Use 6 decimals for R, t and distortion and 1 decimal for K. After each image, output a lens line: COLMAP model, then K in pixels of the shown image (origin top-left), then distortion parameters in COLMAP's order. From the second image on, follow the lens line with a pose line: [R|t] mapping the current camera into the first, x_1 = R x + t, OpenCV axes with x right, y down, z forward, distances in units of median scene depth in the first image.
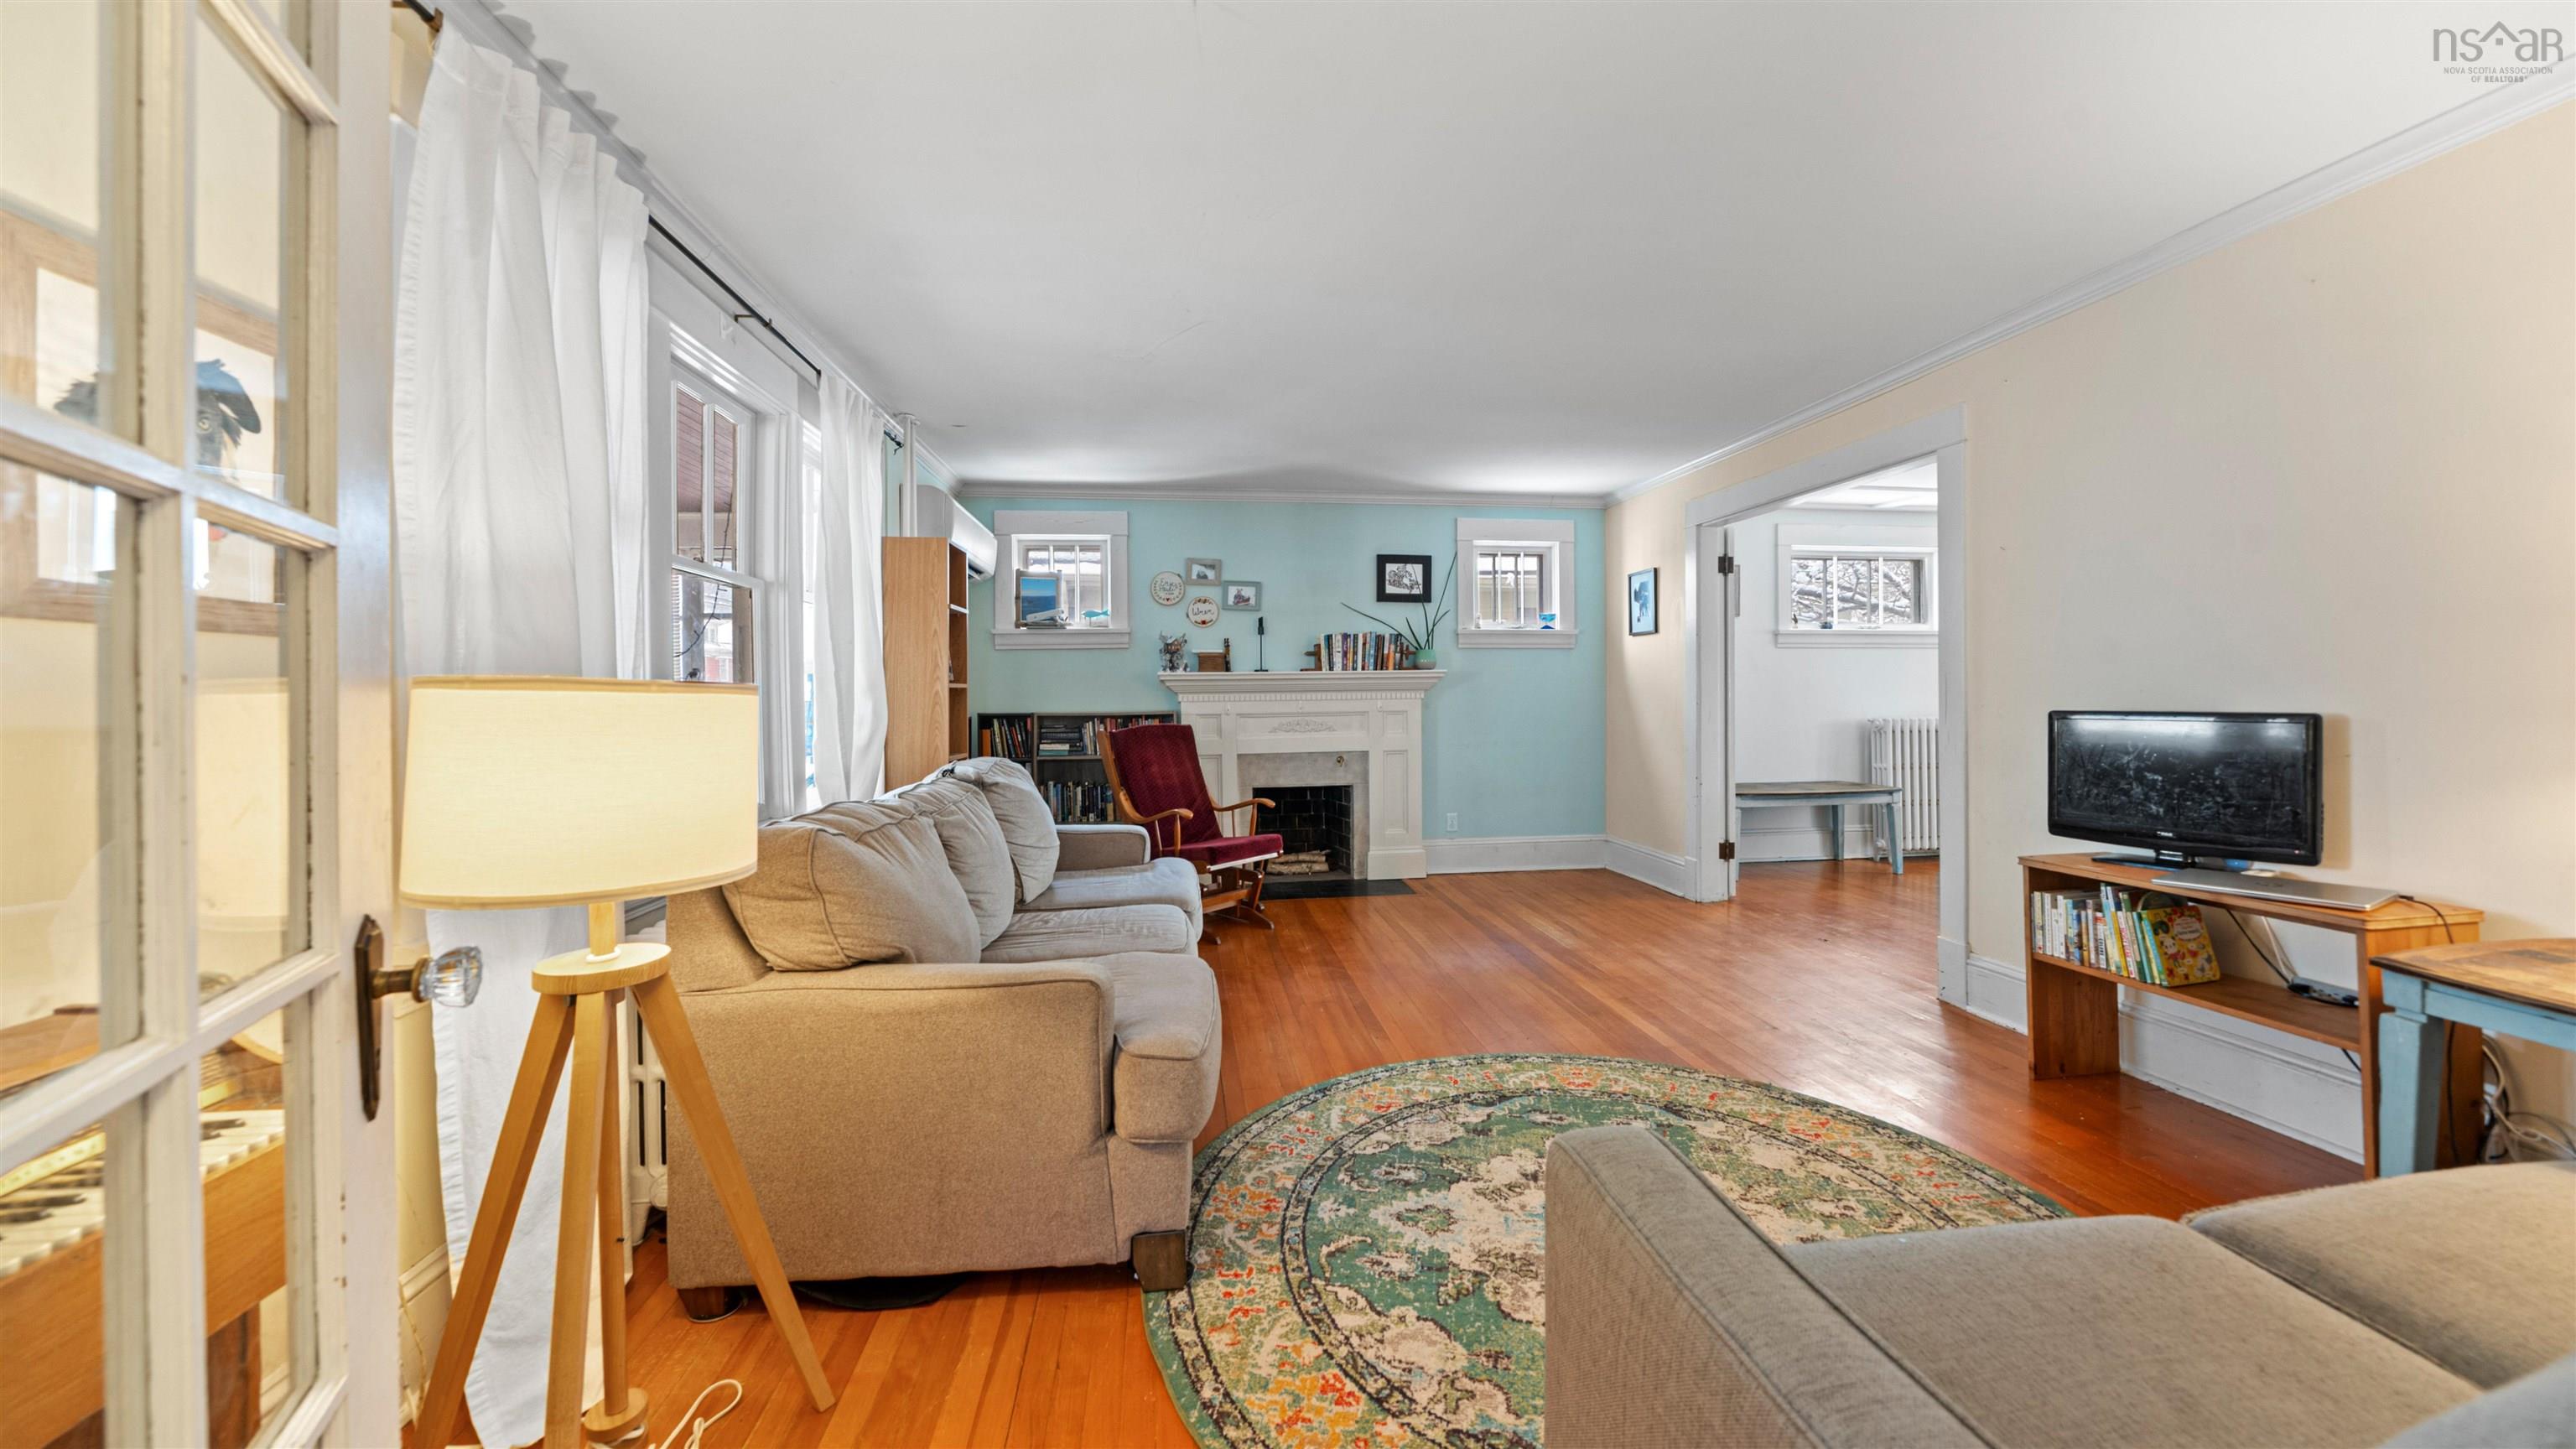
lens RADIAL K [[941.2, 0, 1288.0], [0, 941.2, 724.5], [0, 0, 1]] dist [0.000080, -0.000013]
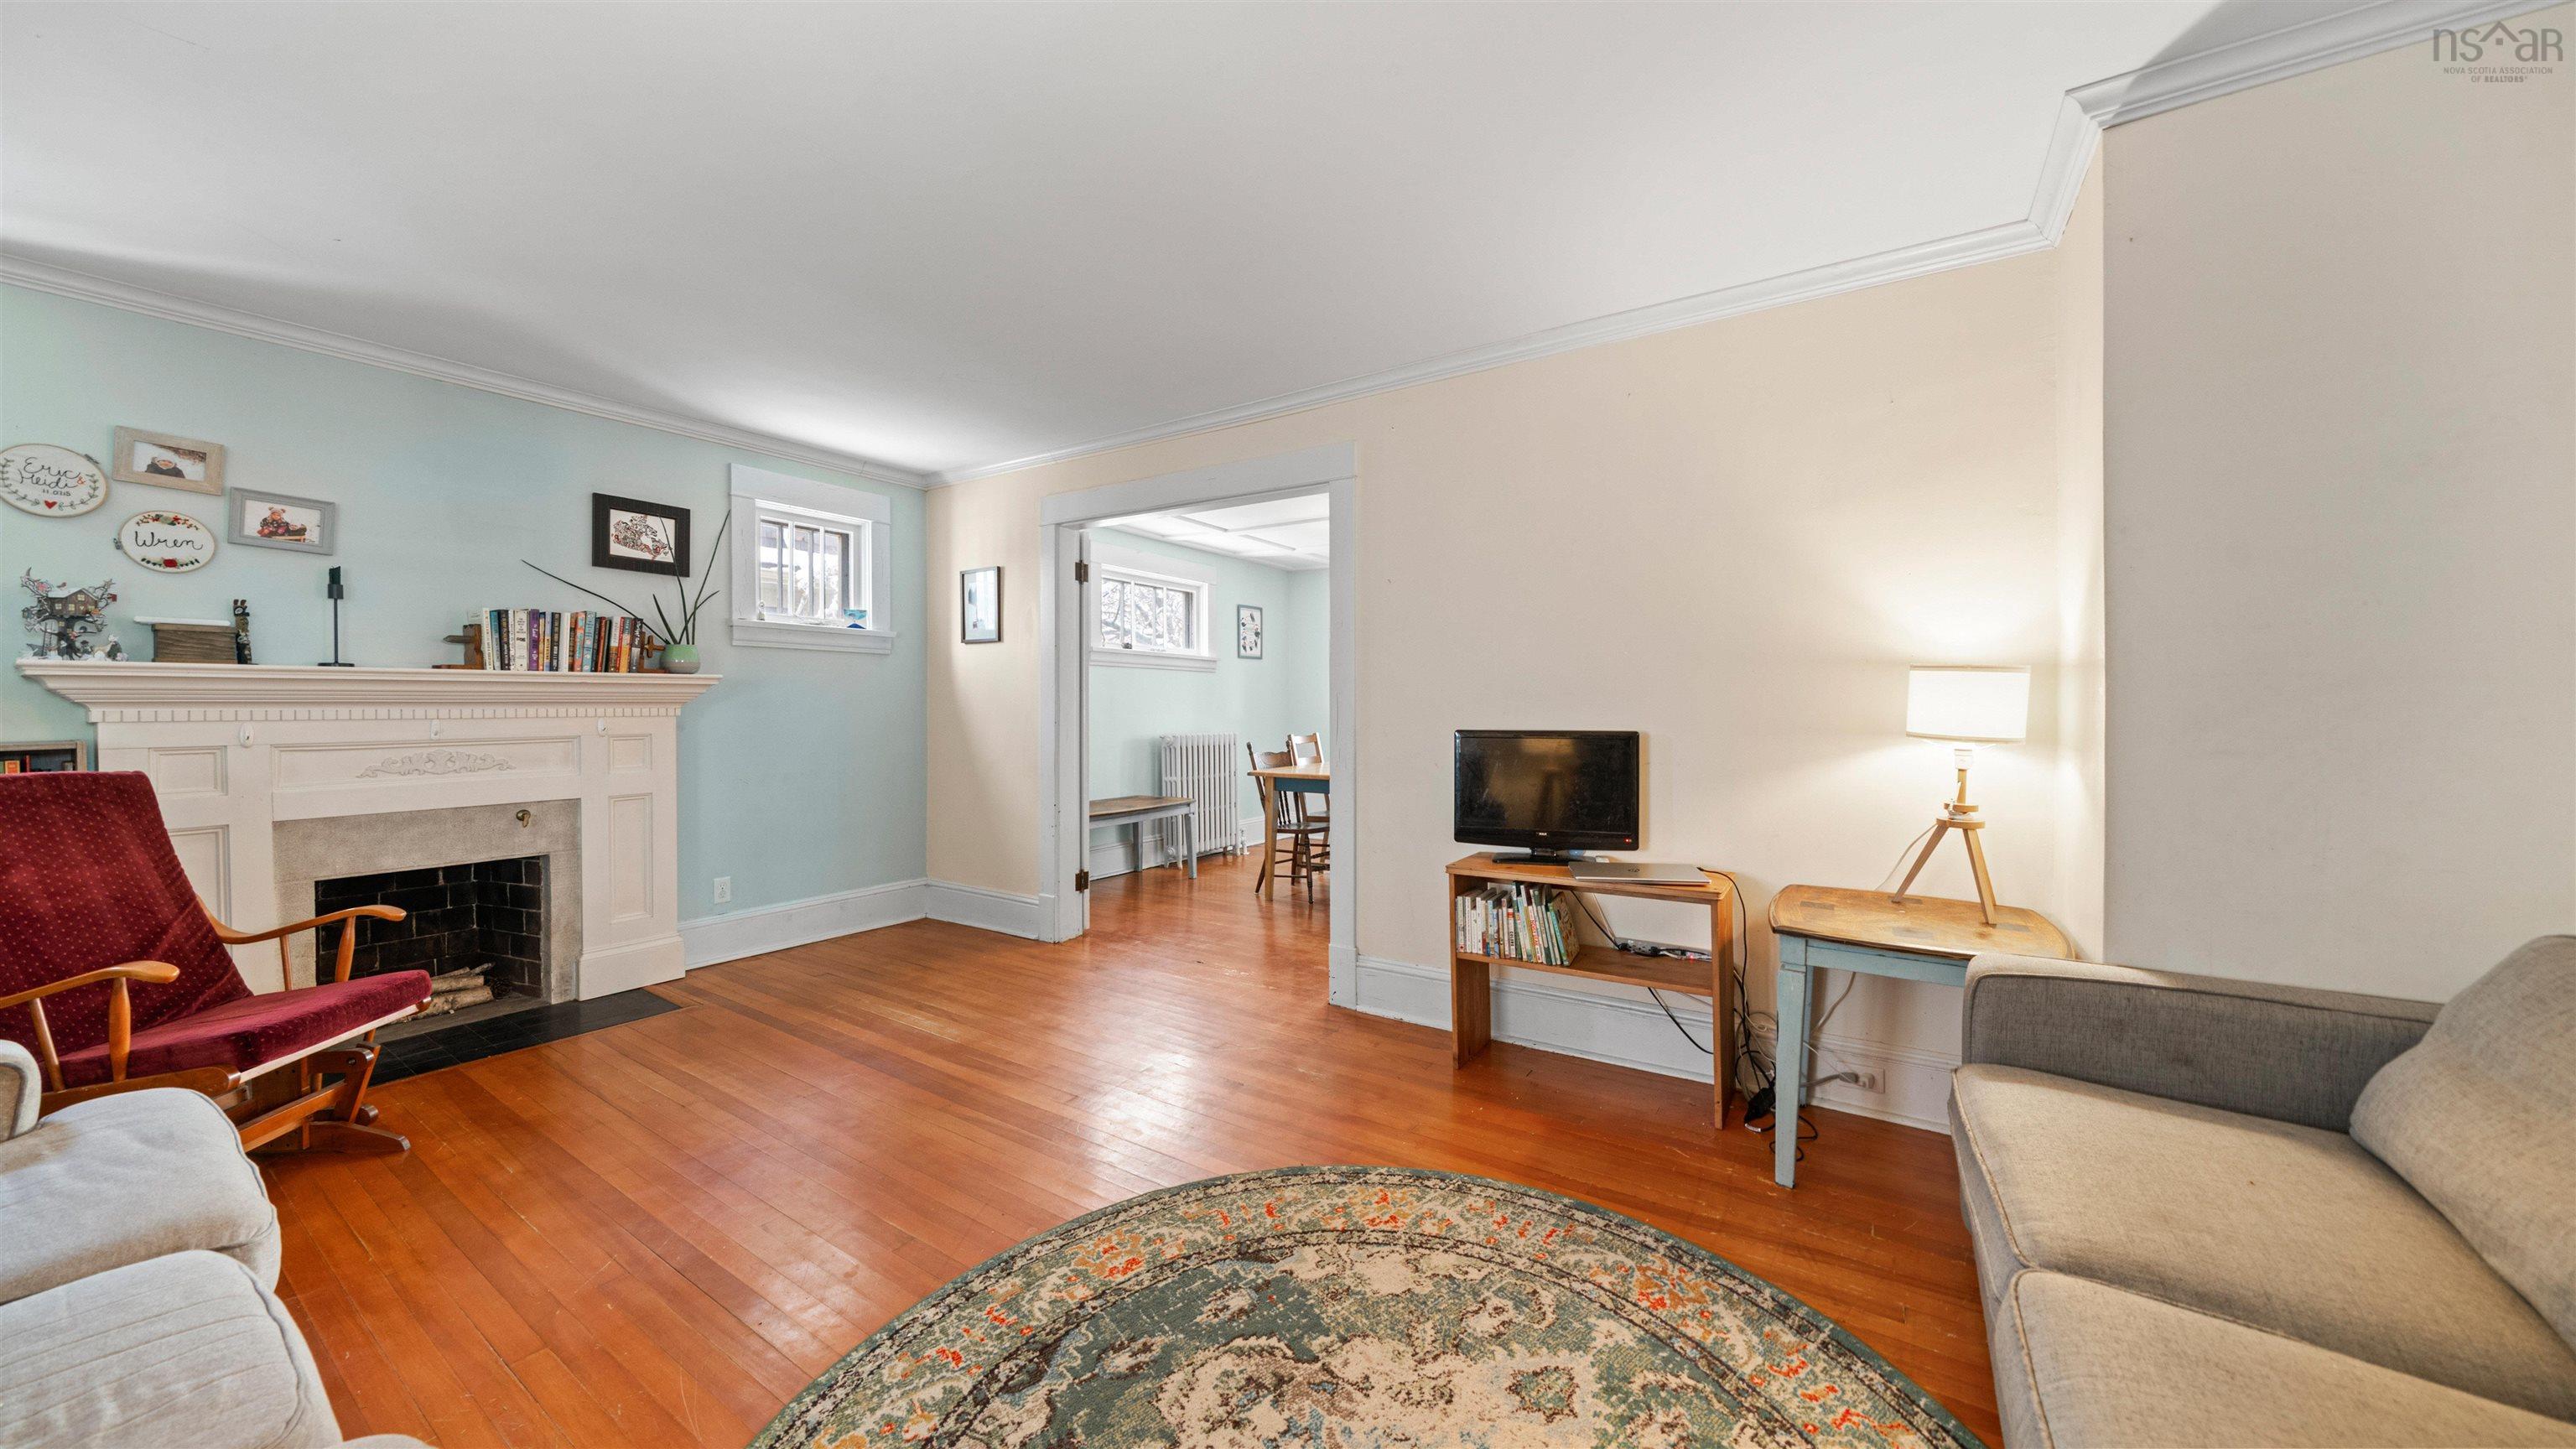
lens RADIAL K [[893.8, 0, 1288.0], [0, 893.8, 724.5], [0, 0, 1]] dist [-0.005637, -0.000031]
pose [[0.650592, -0.005985, 0.759404, -0.064051], [0.017855, 0.999813, -0.007417, -0.009331], [-0.759218, 0.018385, 0.650577, 0.259169]]
